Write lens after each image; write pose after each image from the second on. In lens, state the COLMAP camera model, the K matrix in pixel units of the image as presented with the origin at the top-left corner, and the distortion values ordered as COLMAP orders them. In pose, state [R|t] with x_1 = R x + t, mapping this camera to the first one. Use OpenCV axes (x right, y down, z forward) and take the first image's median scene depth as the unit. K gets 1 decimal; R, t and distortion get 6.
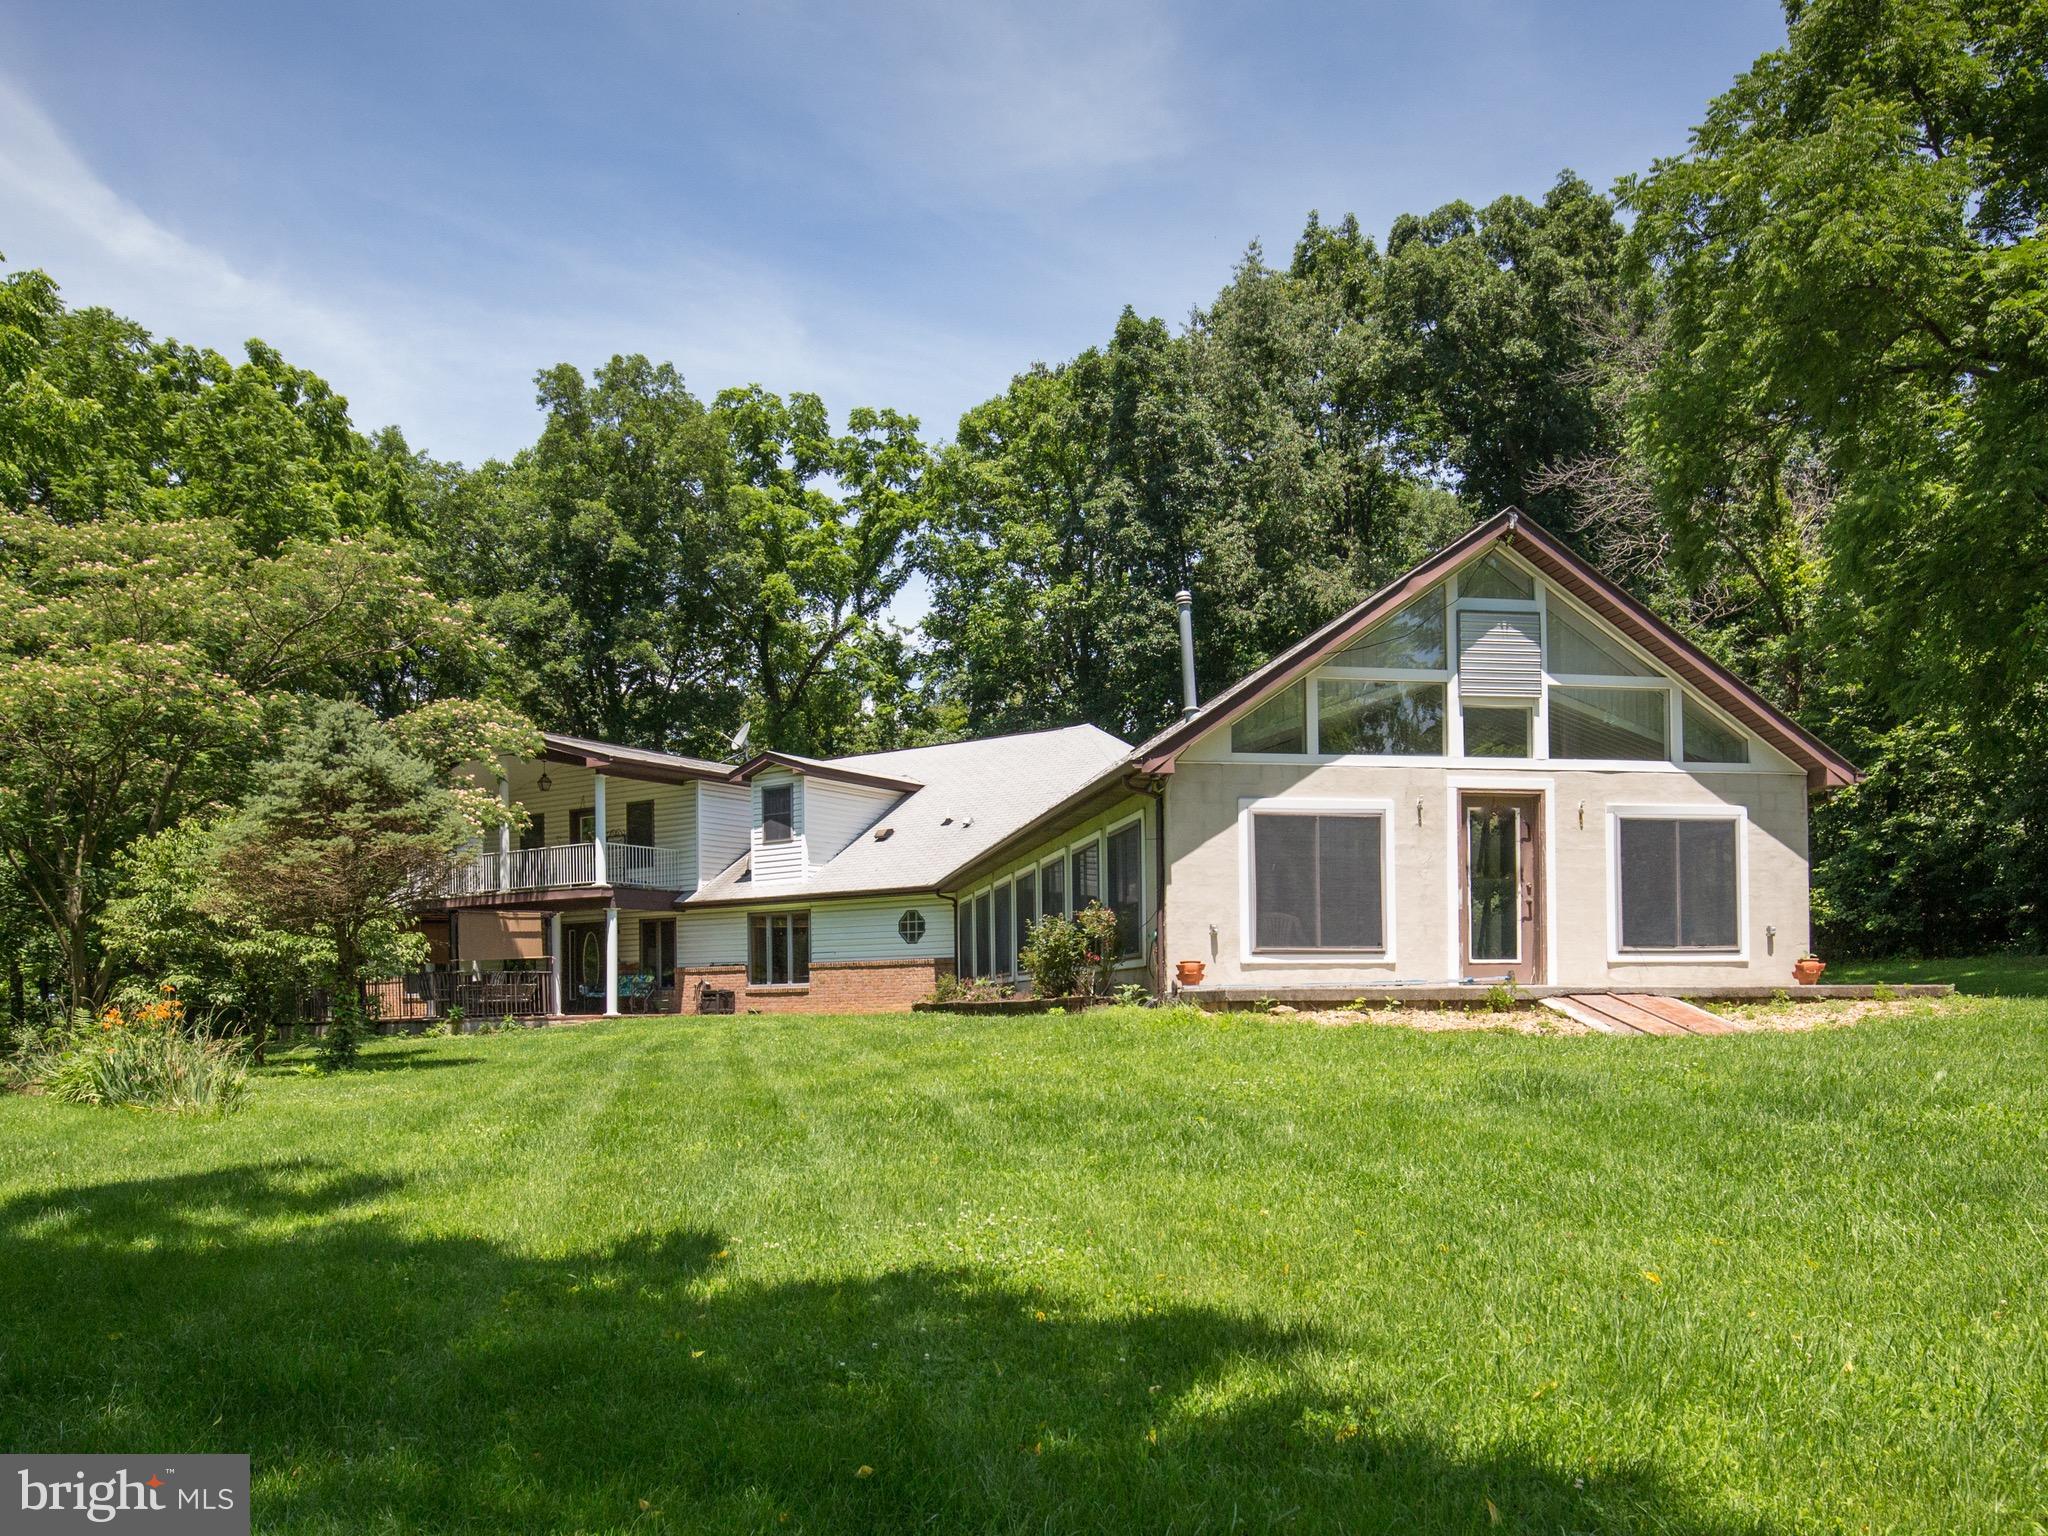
lens RADIAL K [[1630.6, 0, 996.8], [0, 1630.6, 980.5], [0, 0, 1]] dist [-0.013926, -0.006594]
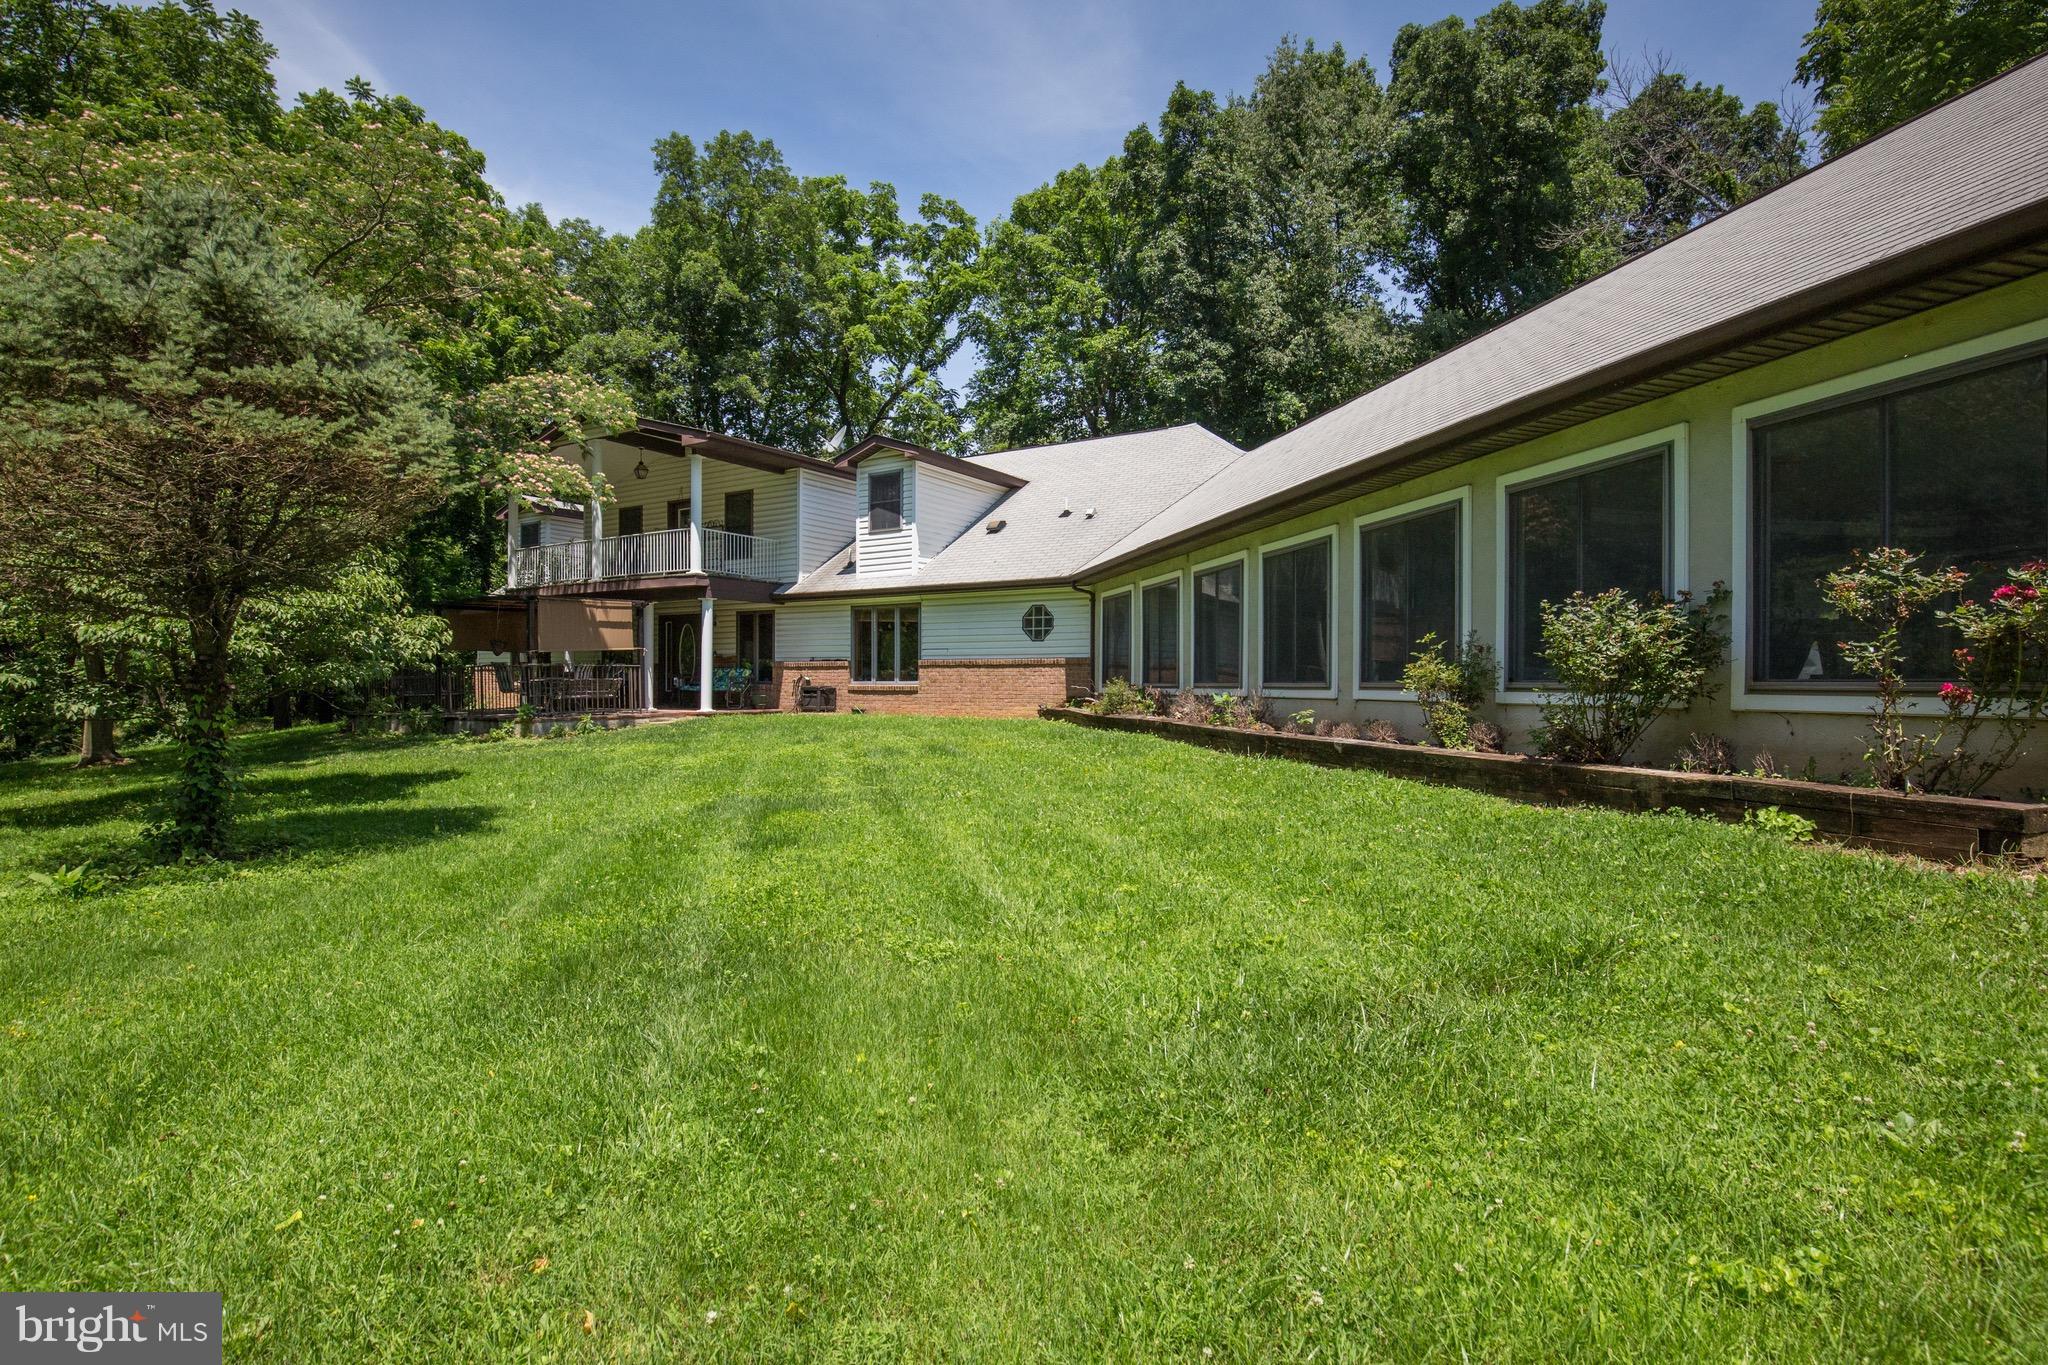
lens RADIAL K [[1036.3, 0, 1007.1], [0, 1036.3, 677.4], [0, 0, 1]] dist [-0.025592, -0.001444]
pose [[0.999065, 0.015321, 0.040424, -0.085100], [-0.015809, 0.999806, 0.011758, -0.008216], [-0.040236, -0.012386, 0.999113, 0.388394]]
